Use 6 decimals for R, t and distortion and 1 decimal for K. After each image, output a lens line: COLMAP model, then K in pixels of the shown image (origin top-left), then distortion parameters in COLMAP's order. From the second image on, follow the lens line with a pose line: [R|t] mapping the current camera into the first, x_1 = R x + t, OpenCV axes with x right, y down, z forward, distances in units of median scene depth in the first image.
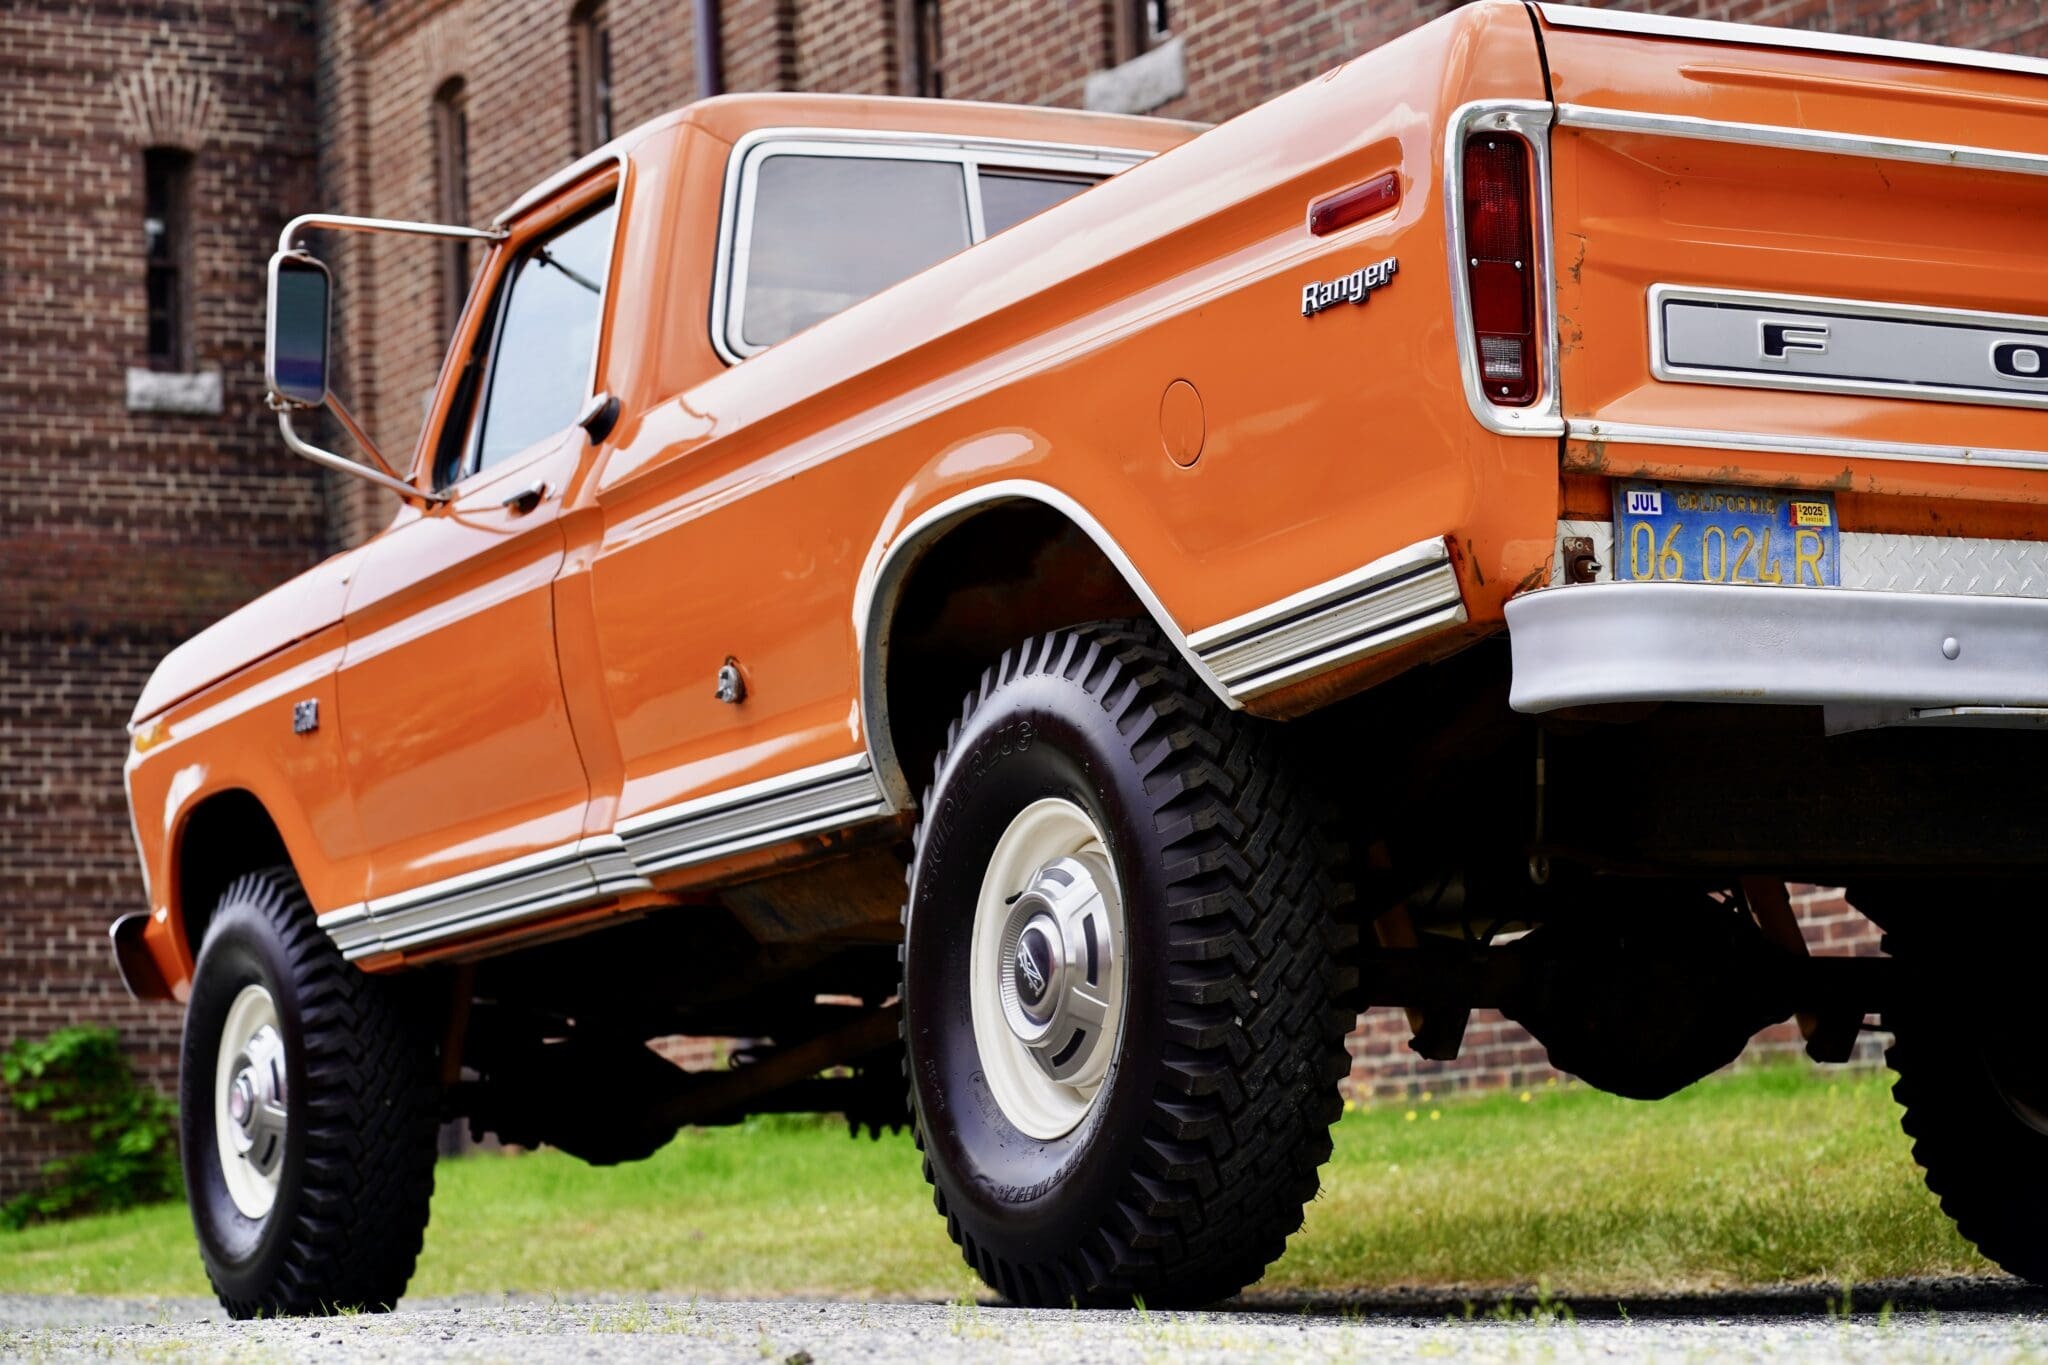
lens RADIAL K [[4918.5, 0, 1024.0], [0, 4918.5, 682.5], [0, 0, 1]] dist [0.195738, -3.344850]
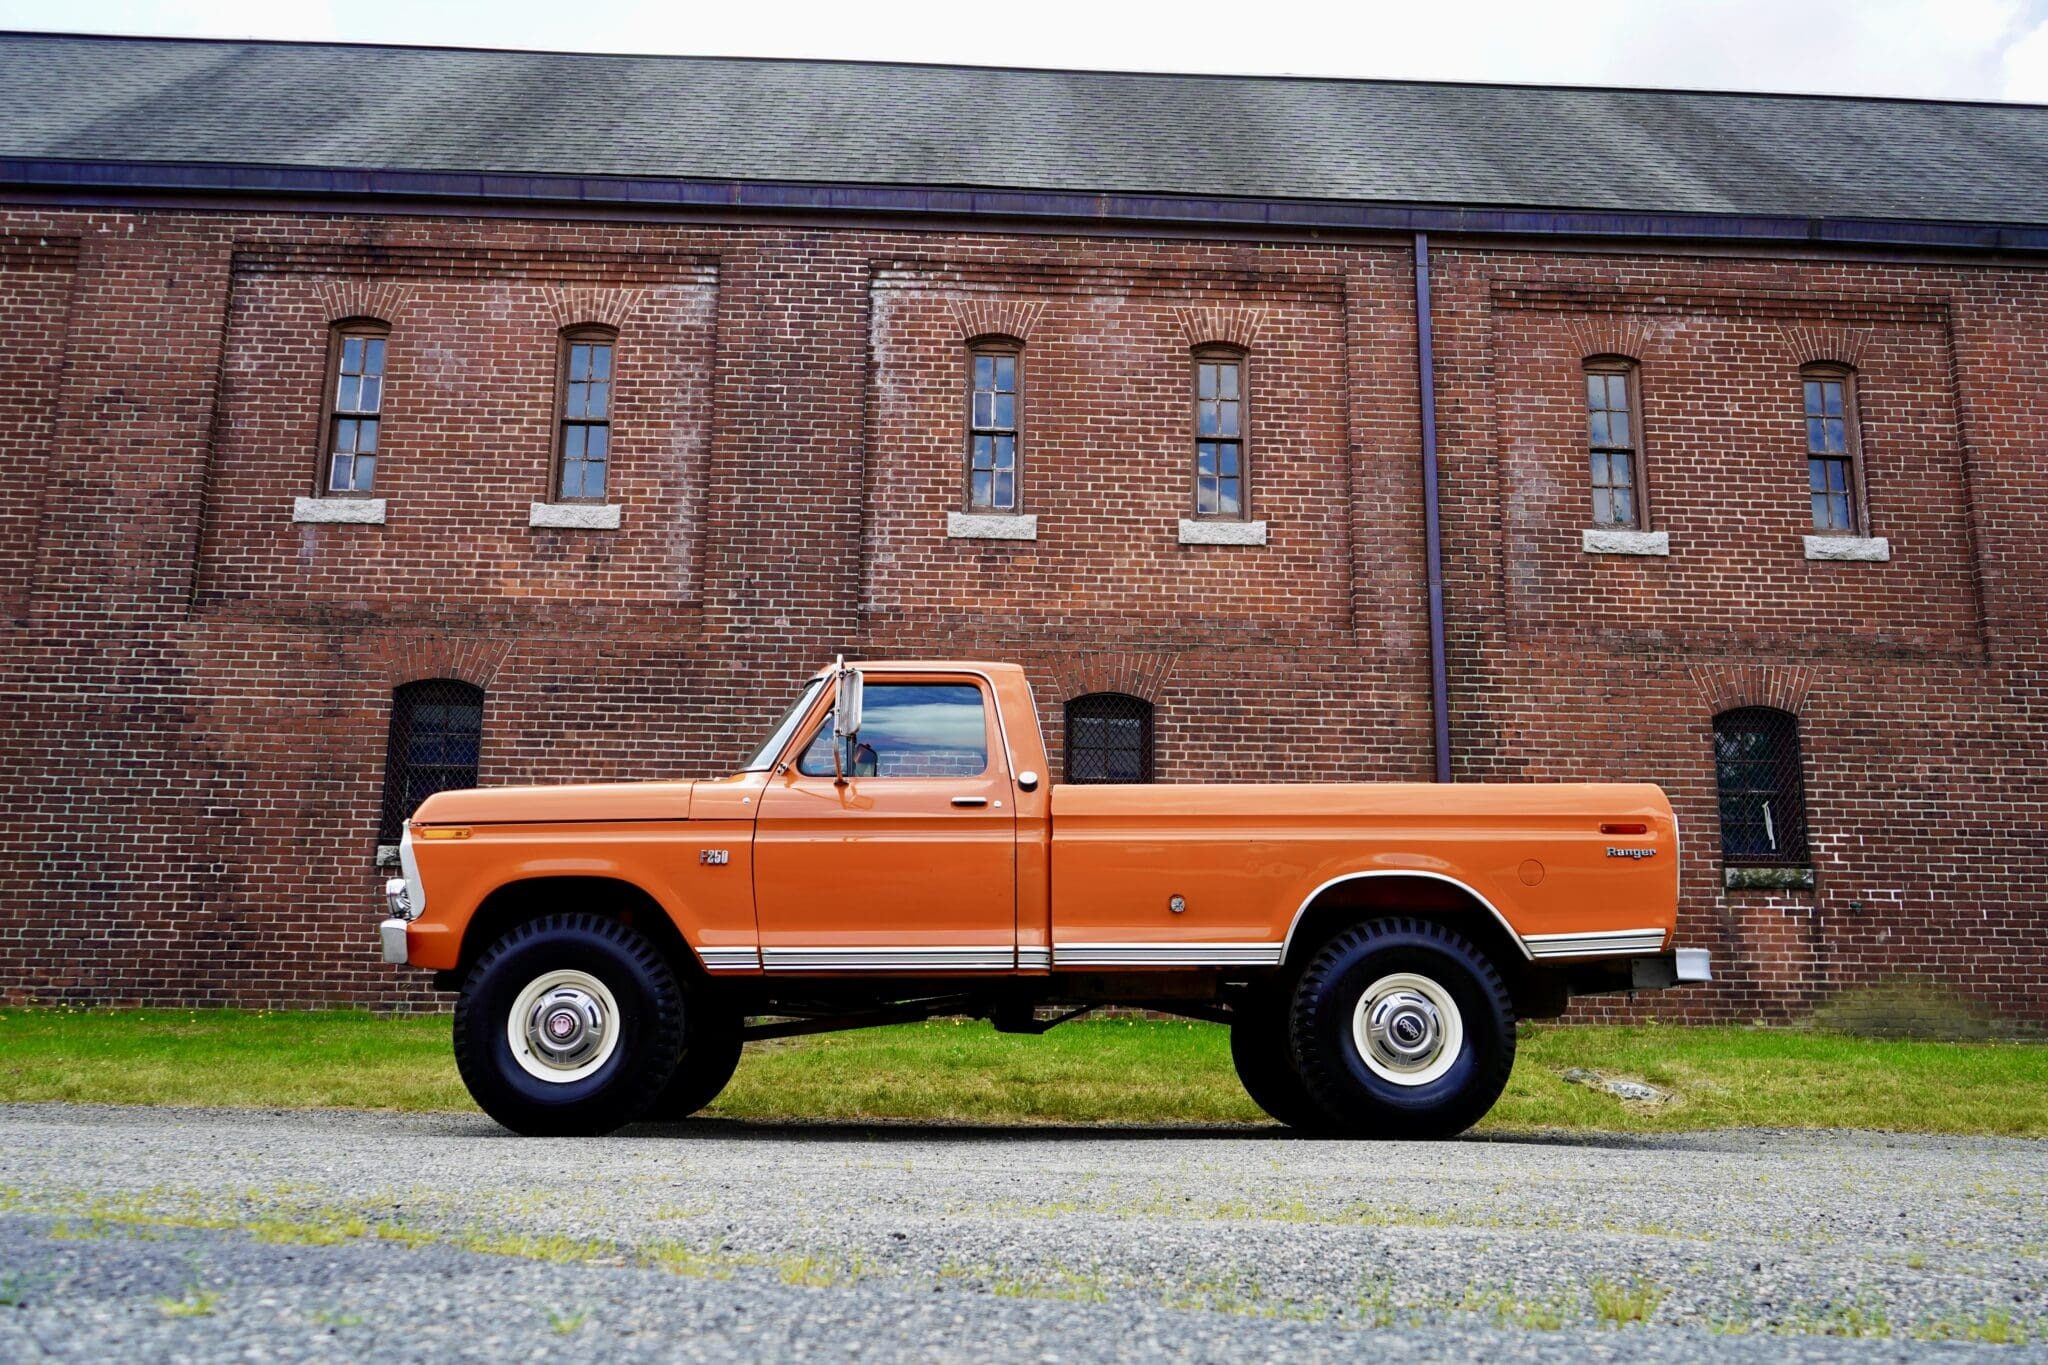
lens RADIAL K [[1651.4, 0, 1024.0], [0, 1651.4, 682.5], [0, 0, 1]] dist [-0.008975, 0.016979]
pose [[0.426724, 0.234523, 0.873445, -0.275466], [-0.132110, 0.971597, -0.196334, 0.021465], [-0.894681, -0.031610, 0.445587, 0.199481]]
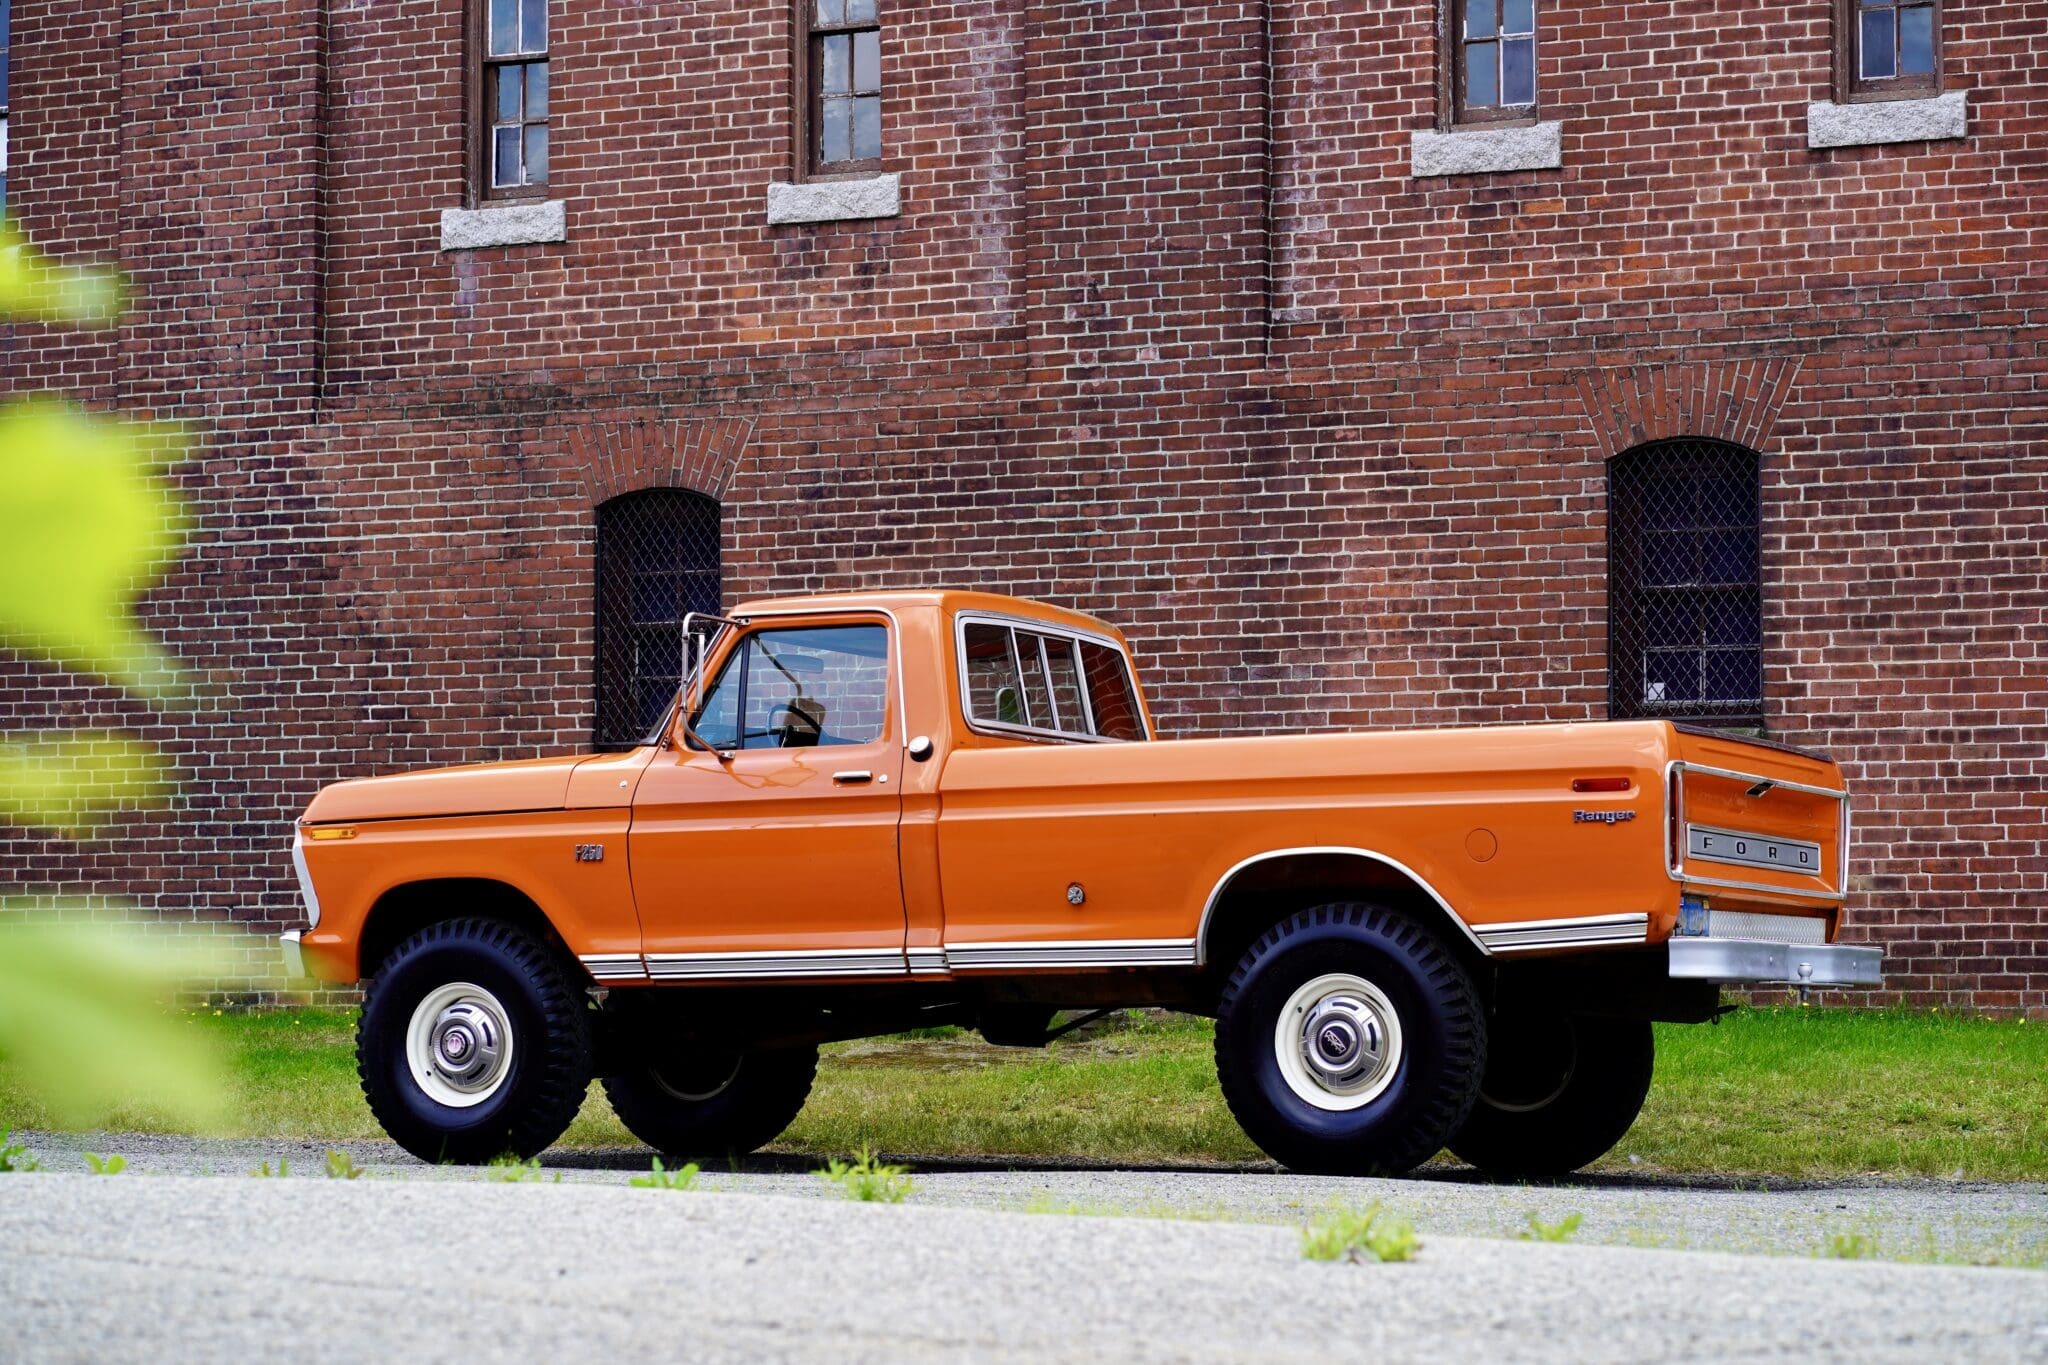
lens RADIAL K [[4918.5, 0, 1024.0], [0, 4918.5, 682.5], [0, 0, 1]] dist [0.195738, -3.344850]
pose [[0.795812, 0.076363, 0.600710, -0.427052], [-0.100250, 0.994942, 0.006331, -0.032037], [-0.597188, -0.065260, 0.799442, -0.231263]]
